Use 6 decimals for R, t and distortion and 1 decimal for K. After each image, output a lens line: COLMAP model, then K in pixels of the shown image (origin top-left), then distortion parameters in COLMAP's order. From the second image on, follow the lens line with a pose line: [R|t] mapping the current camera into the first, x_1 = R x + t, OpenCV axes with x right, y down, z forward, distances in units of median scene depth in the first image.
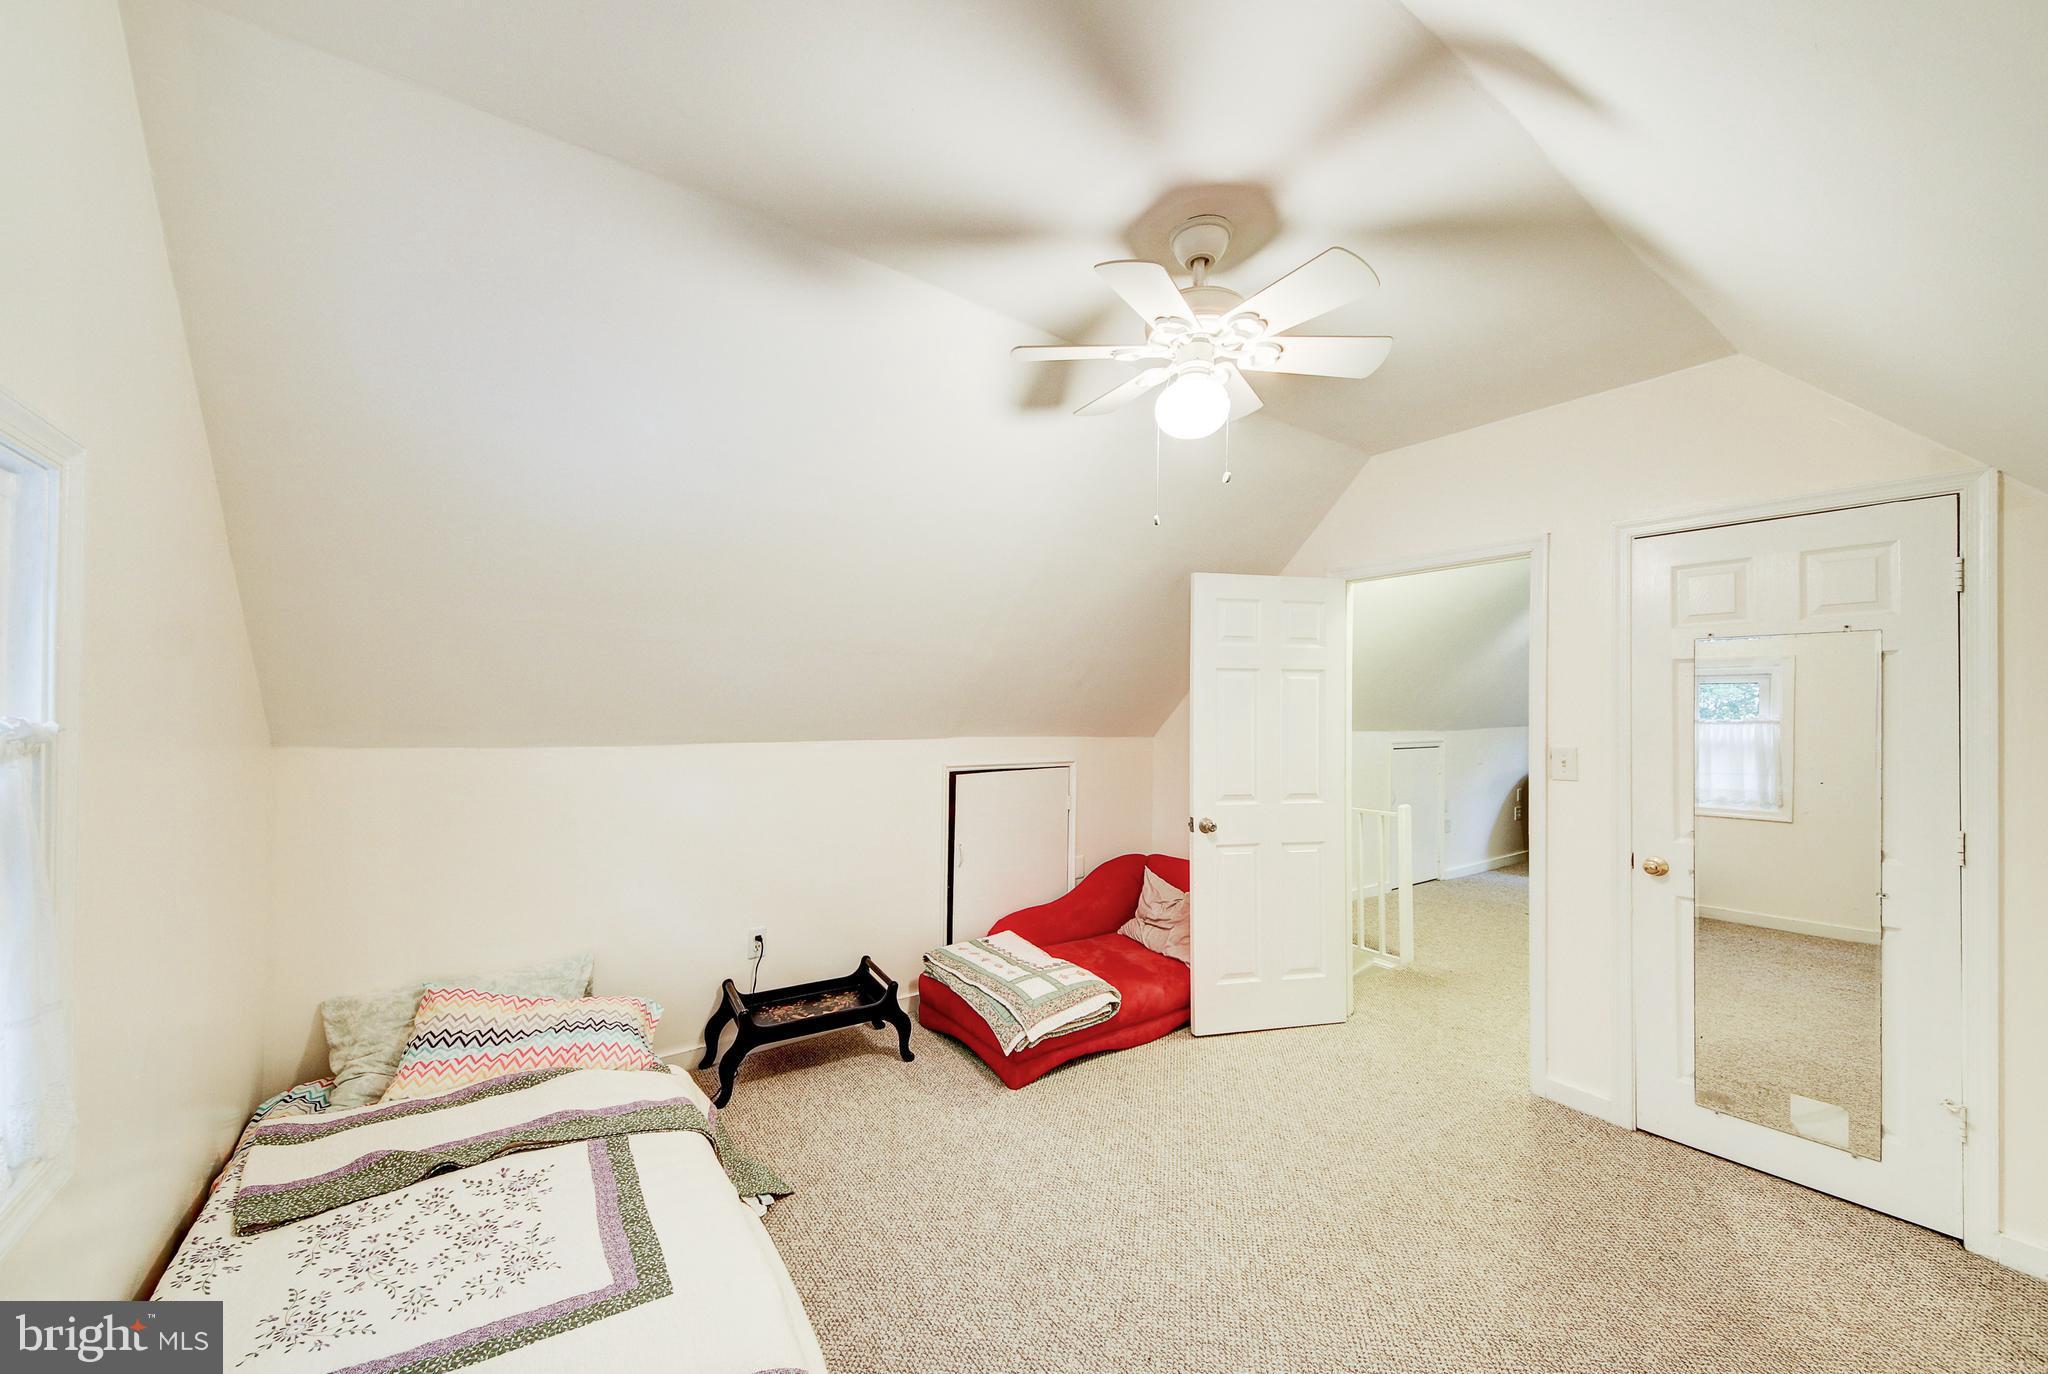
lens RADIAL K [[766.6, 0, 1025.8], [0, 766.6, 700.7], [0, 0, 1]] dist [0.014787, -0.002980]
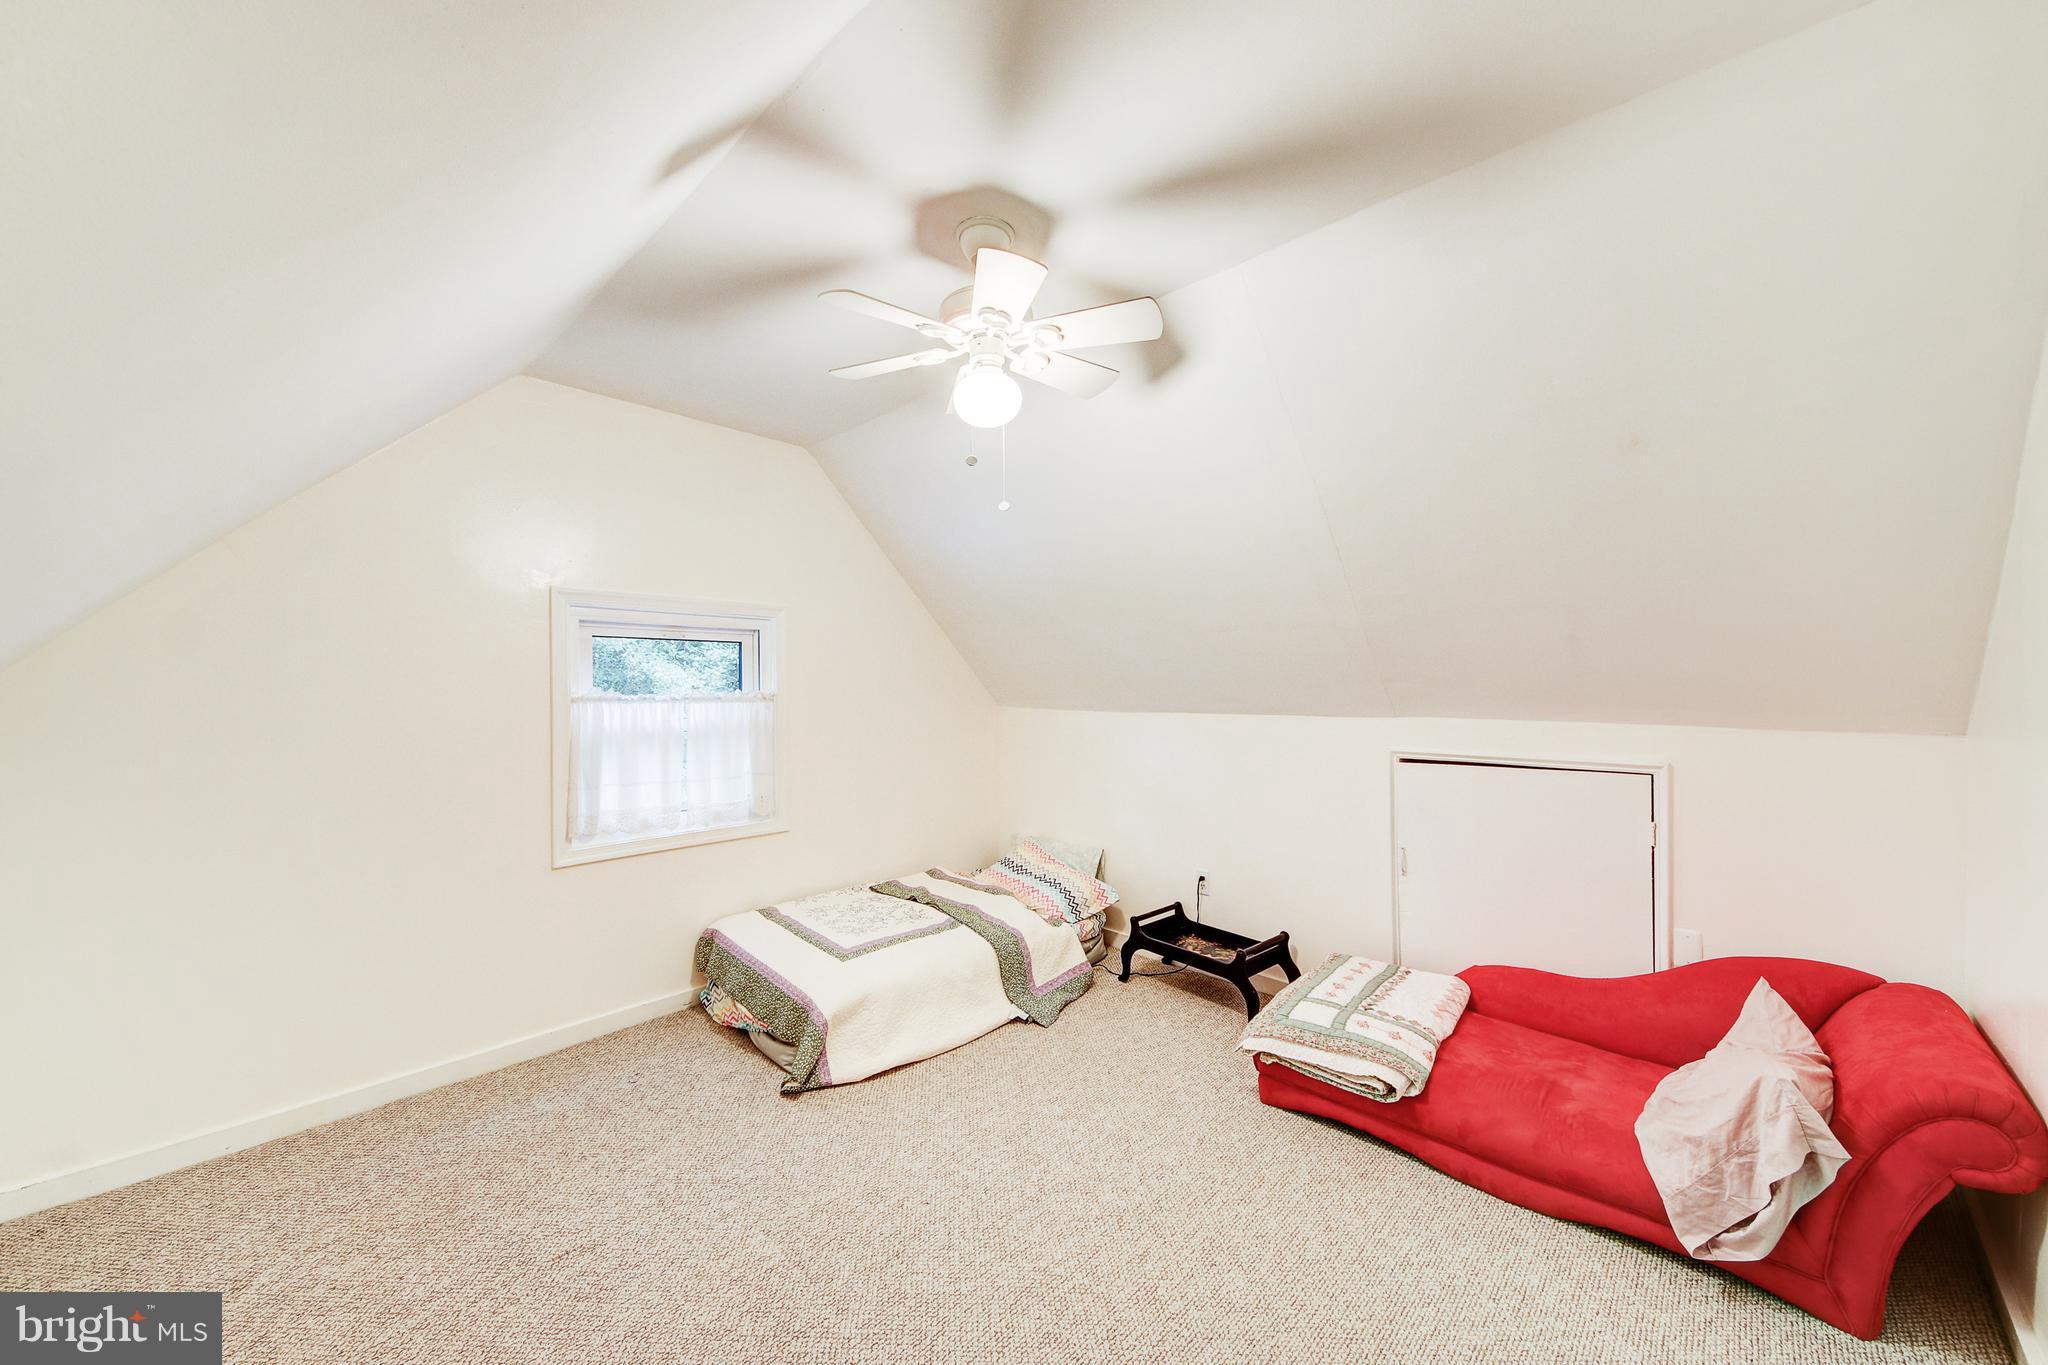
lens RADIAL K [[766.6, 0, 1021.5], [0, 766.6, 679.9], [0, 0, 1]] dist [0.014787, -0.002980]
pose [[0.175757, -0.001715, -0.984432, 1.132170], [0.006631, 0.999978, -0.000558, -0.005390], [0.984411, -0.006430, 0.175765, 0.736385]]
